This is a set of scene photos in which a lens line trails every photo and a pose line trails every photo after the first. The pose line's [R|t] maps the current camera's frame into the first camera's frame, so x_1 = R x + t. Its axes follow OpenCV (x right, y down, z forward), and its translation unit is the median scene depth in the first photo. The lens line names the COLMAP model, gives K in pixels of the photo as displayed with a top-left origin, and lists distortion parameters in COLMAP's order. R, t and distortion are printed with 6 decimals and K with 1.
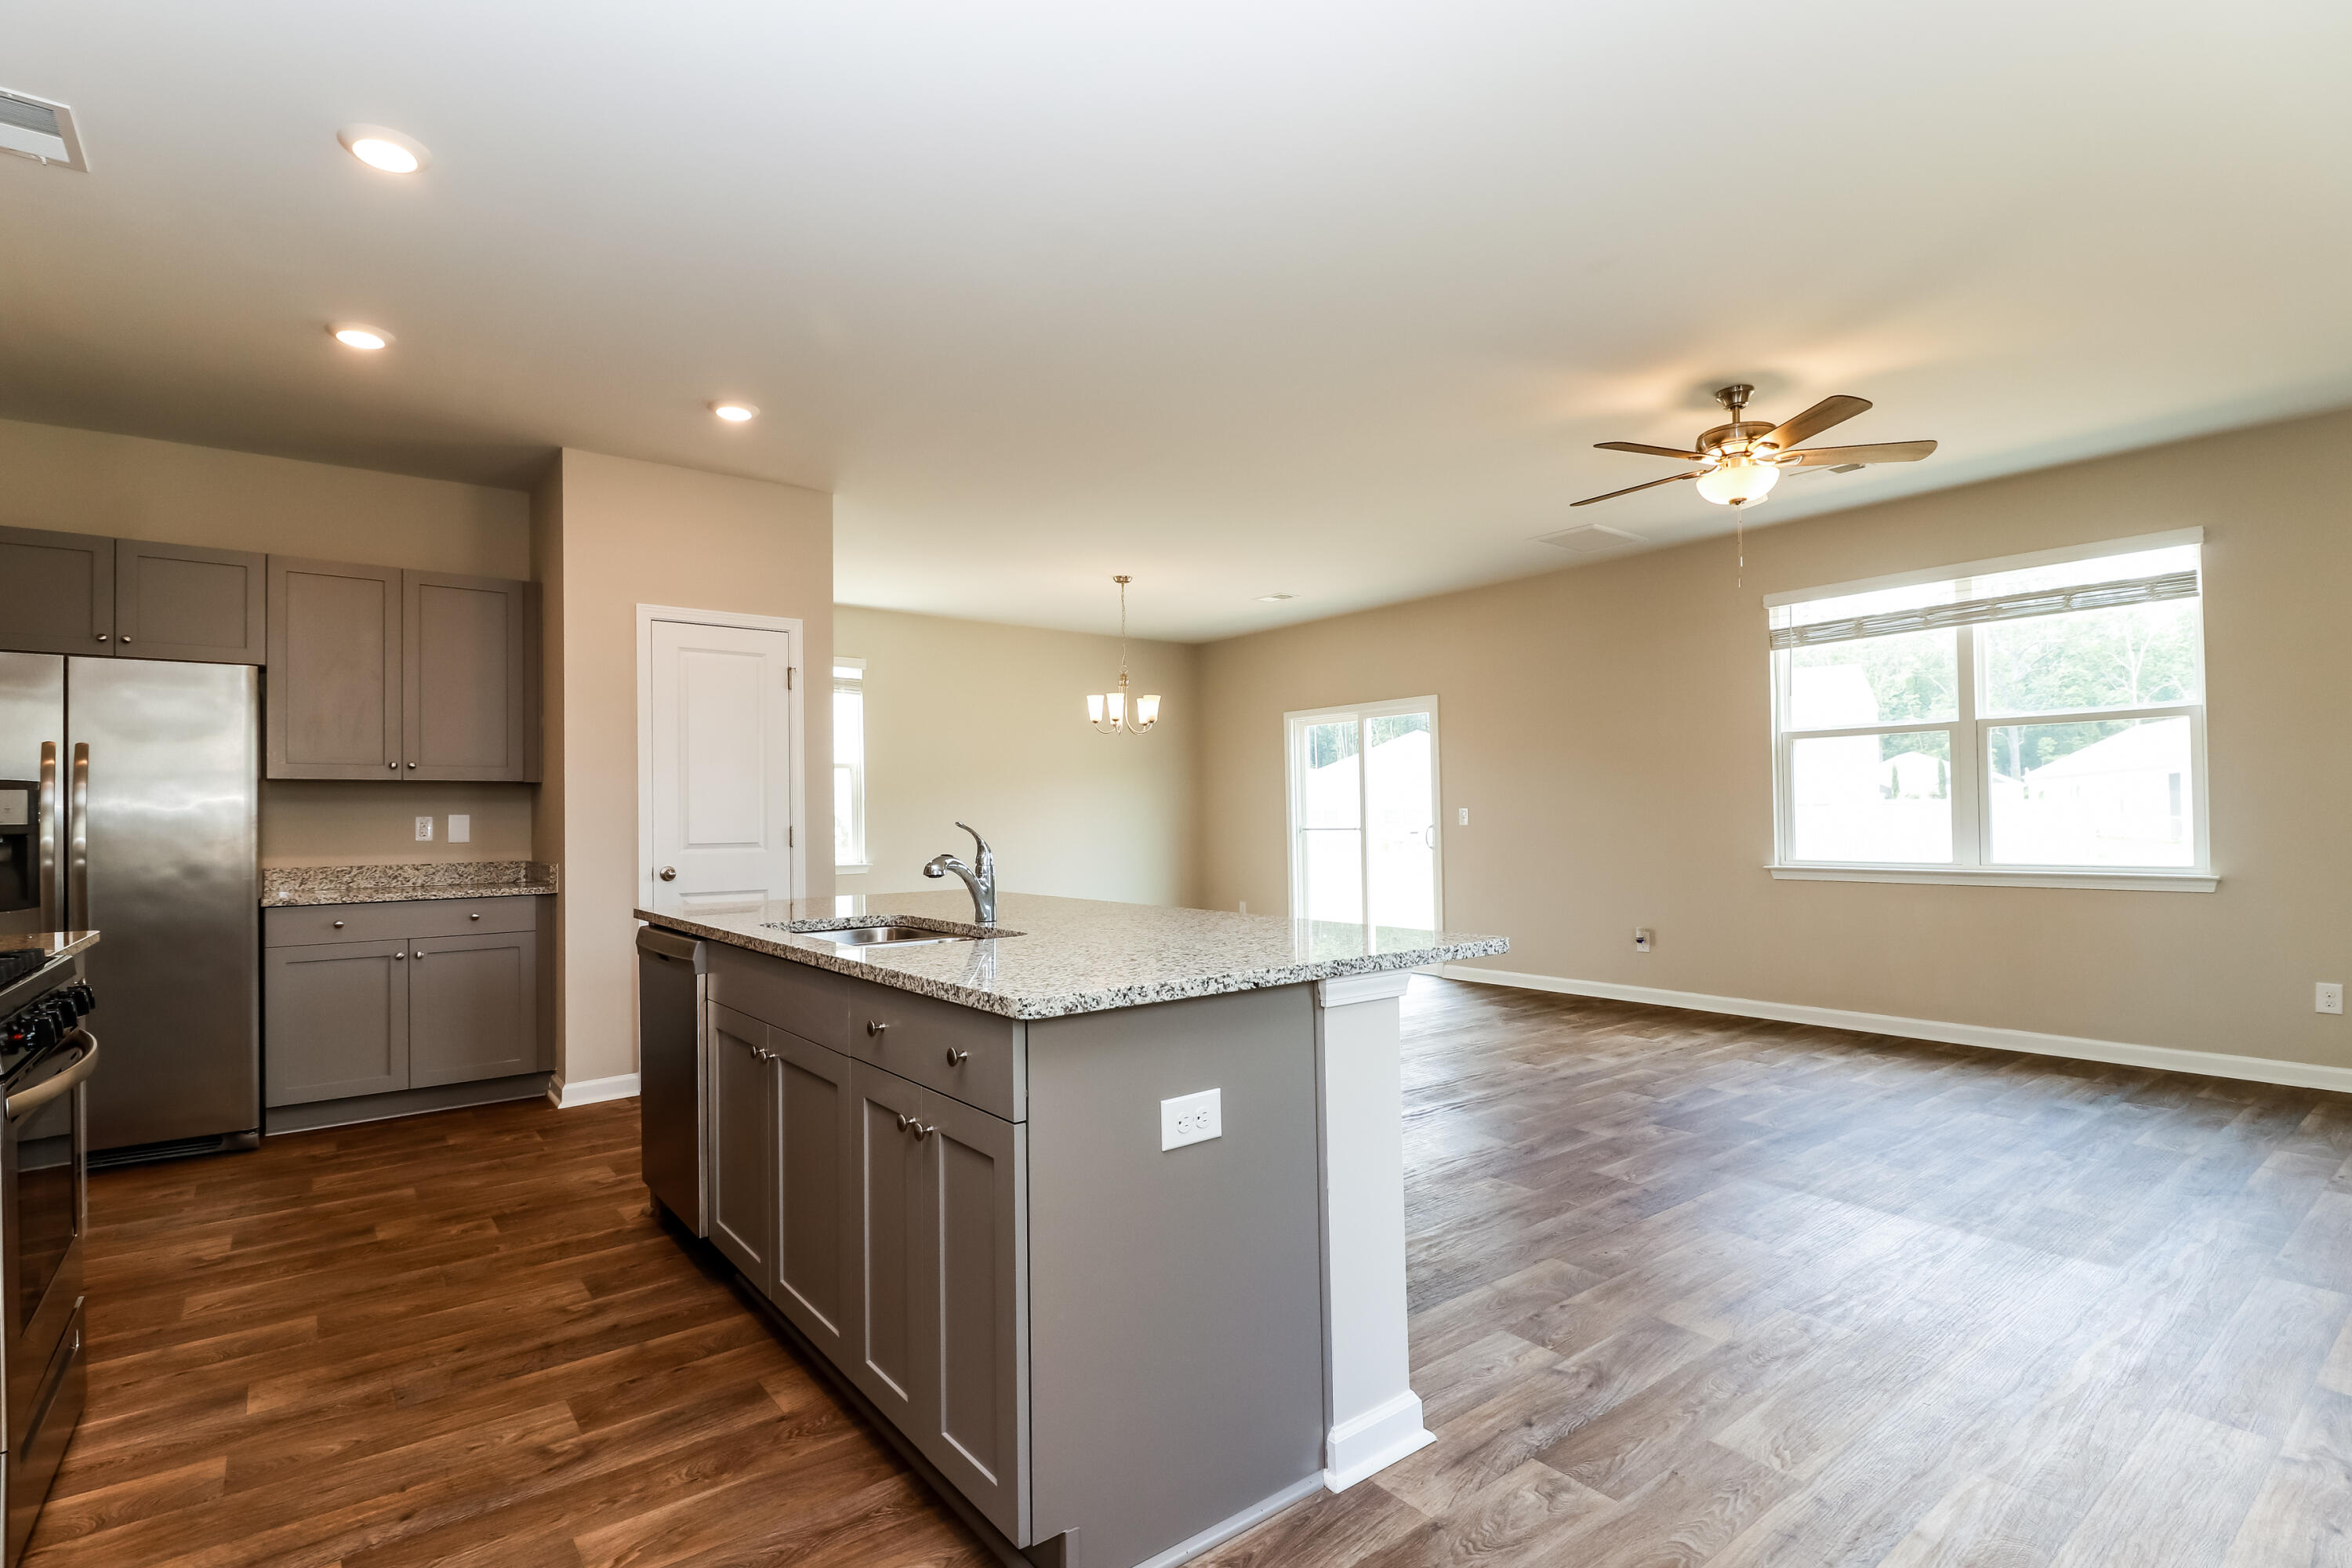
lens RADIAL K [[1113.9, 0, 1162.5], [0, 1113.9, 800.4], [0, 0, 1]] dist [0.000042, -0.009240]
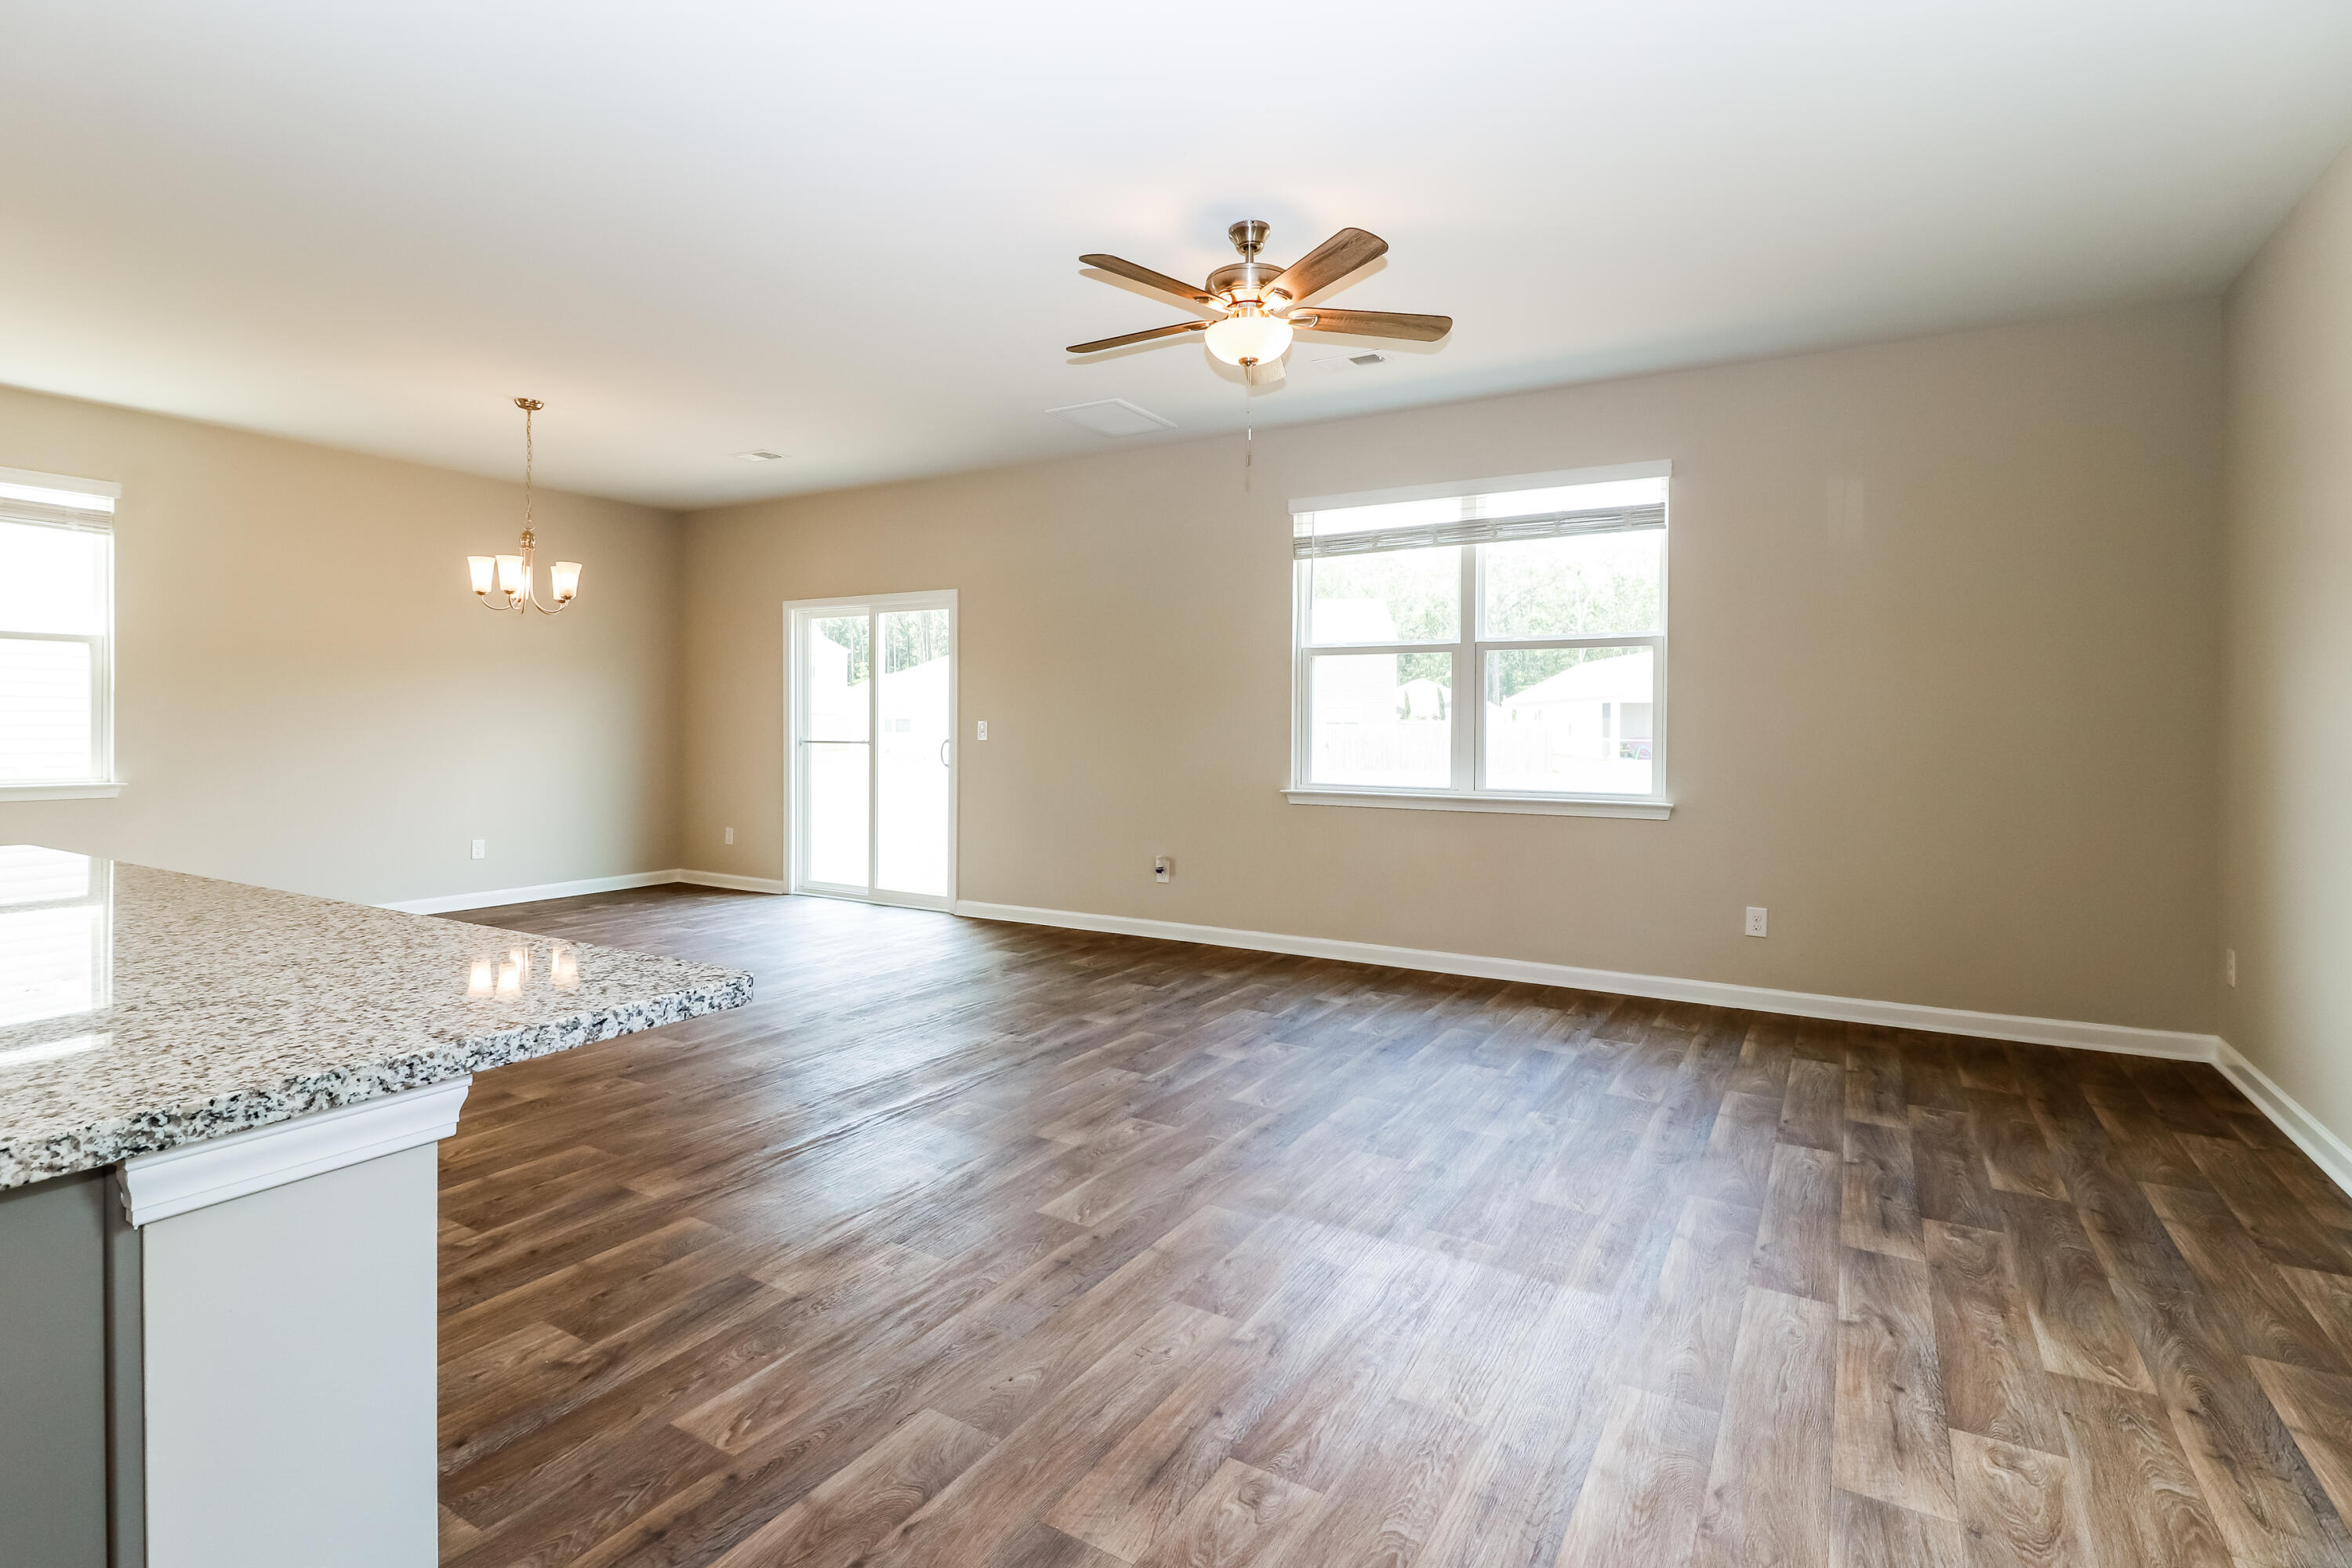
lens RADIAL K [[1113.9, 0, 1187.4], [0, 1113.9, 746.2], [0, 0, 1]] dist [0.000042, -0.009240]
pose [[0.926134, 0.011608, 0.377017, 0.149556], [-0.023989, 0.999316, 0.028161, -0.002721], [-0.376432, -0.035125, 0.925778, 0.214537]]
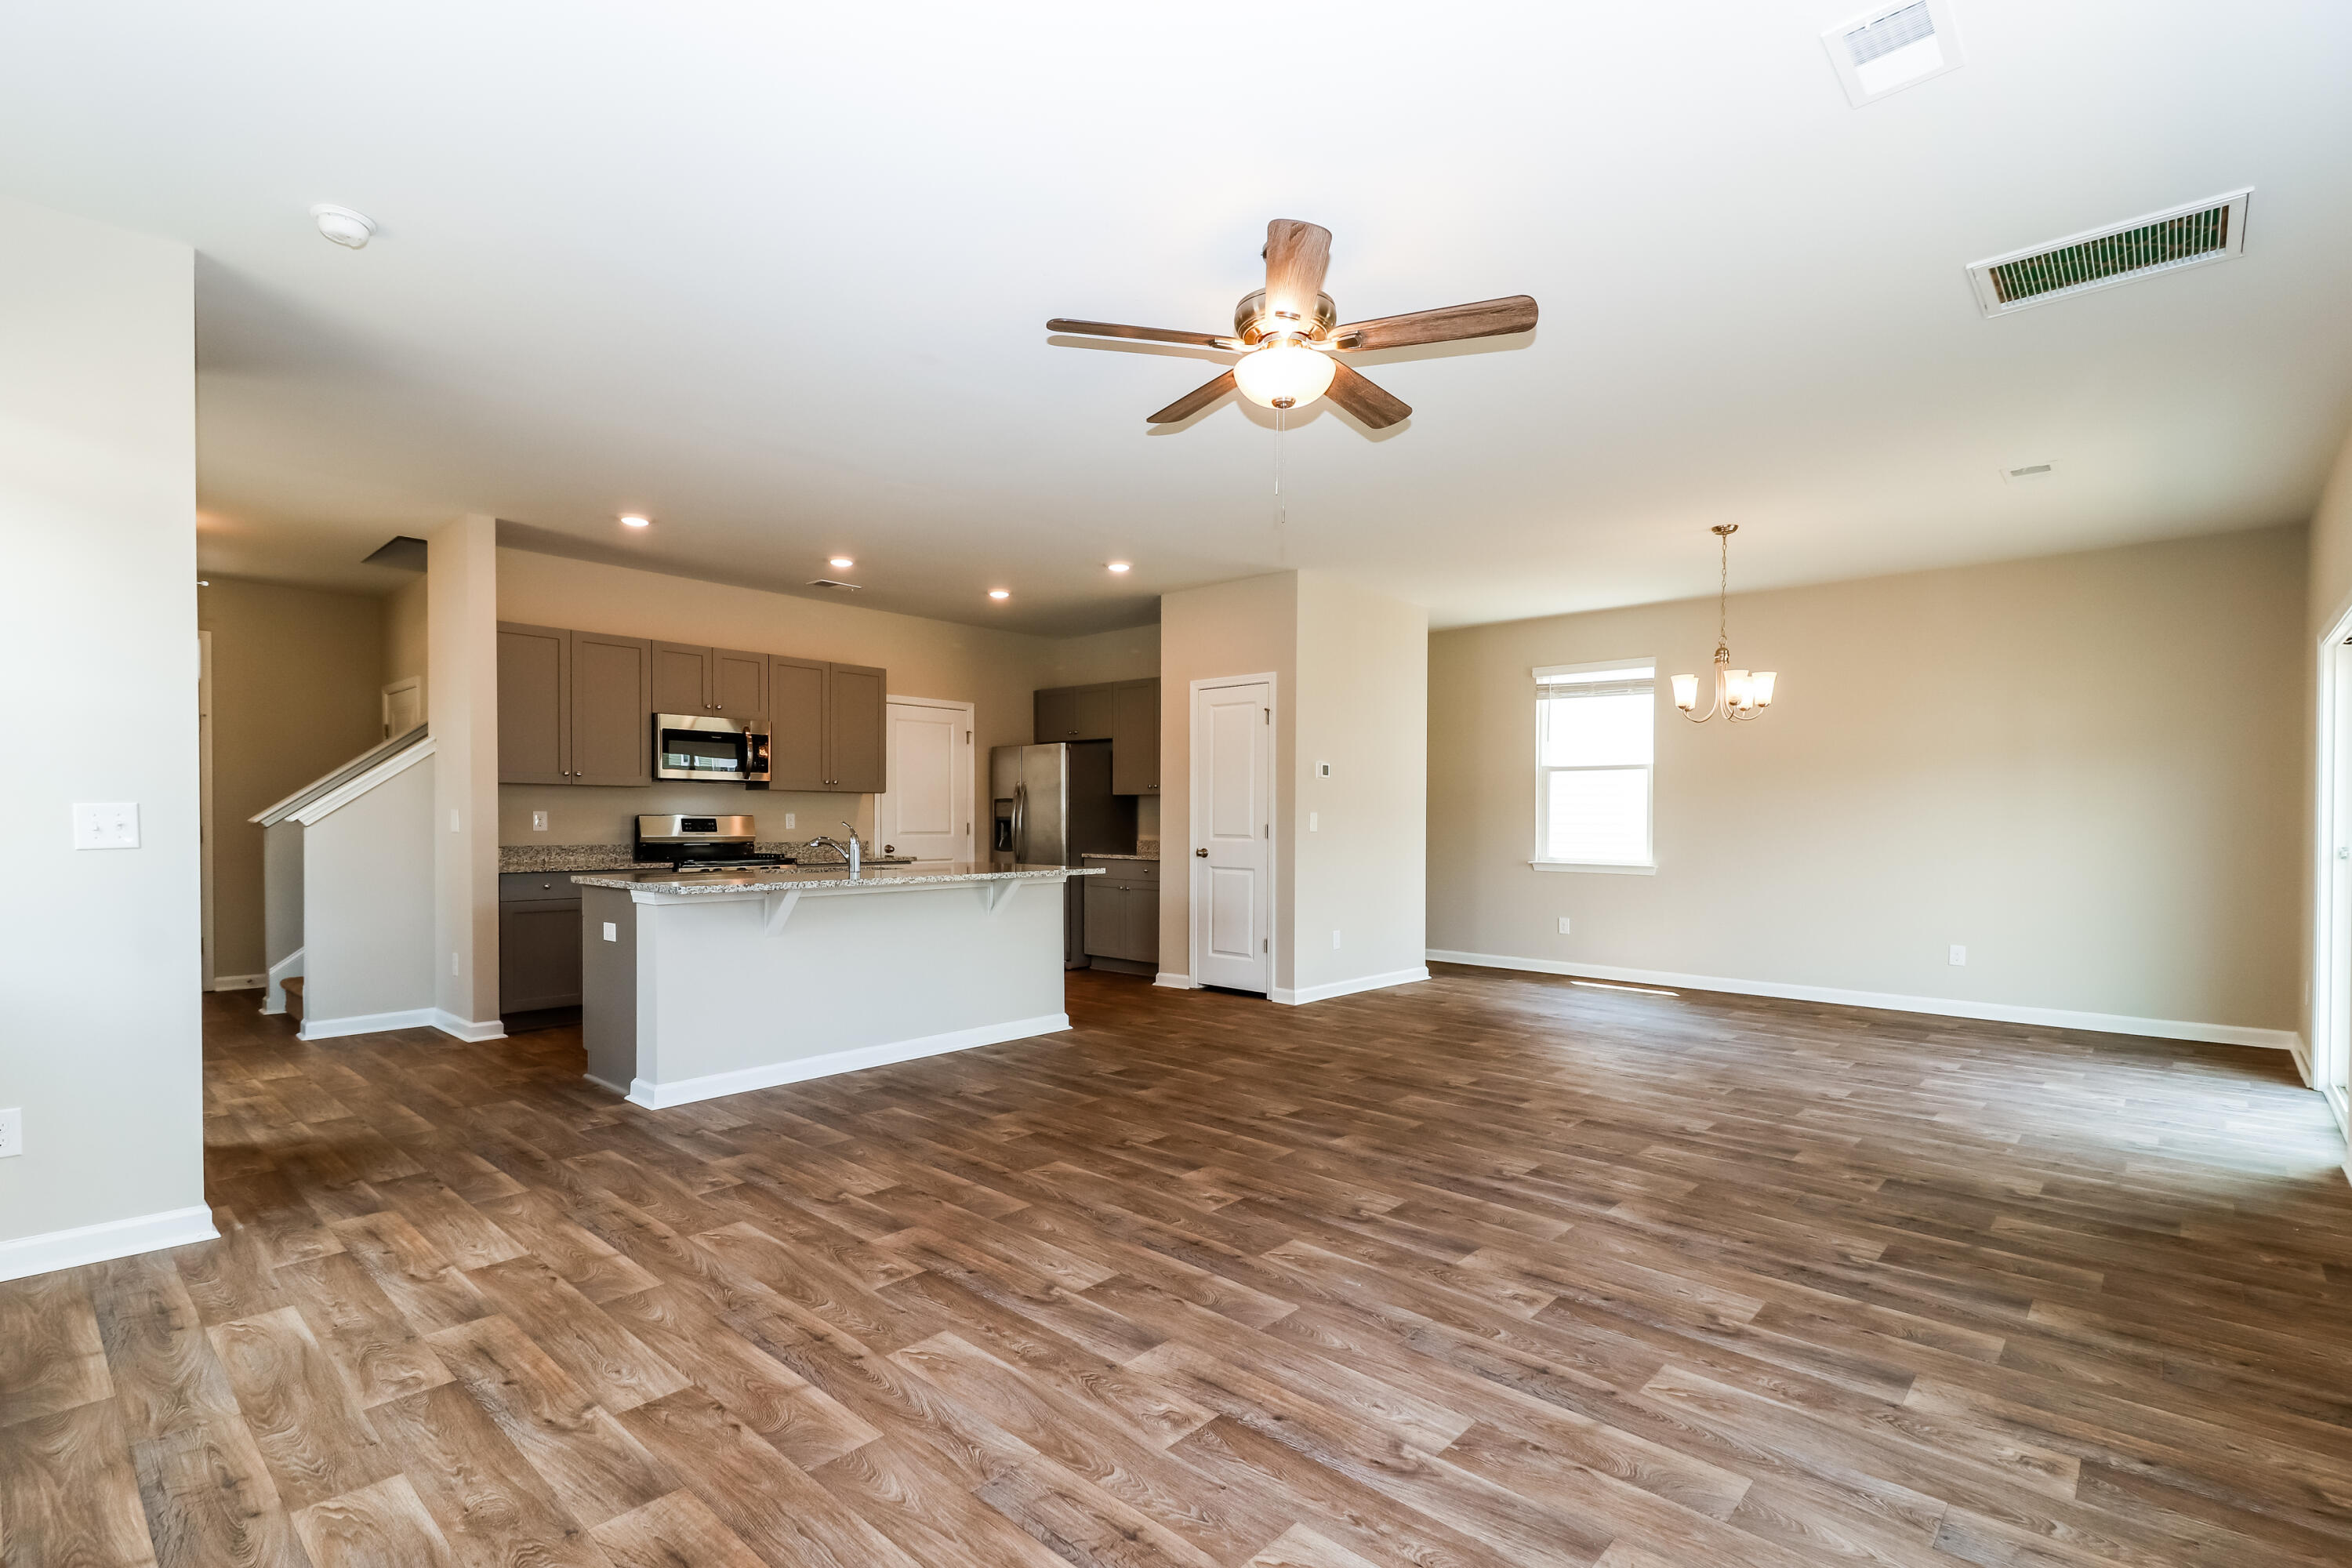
lens RADIAL K [[1113.9, 0, 1191.2], [0, 1113.9, 770.0], [0, 0, 1]] dist [0.000042, -0.009240]
pose [[0.184674, -0.015392, -0.982679, 0.732785], [0.017738, 0.999767, -0.012327, -0.027855], [0.982640, -0.015154, 0.184904, 0.428868]]
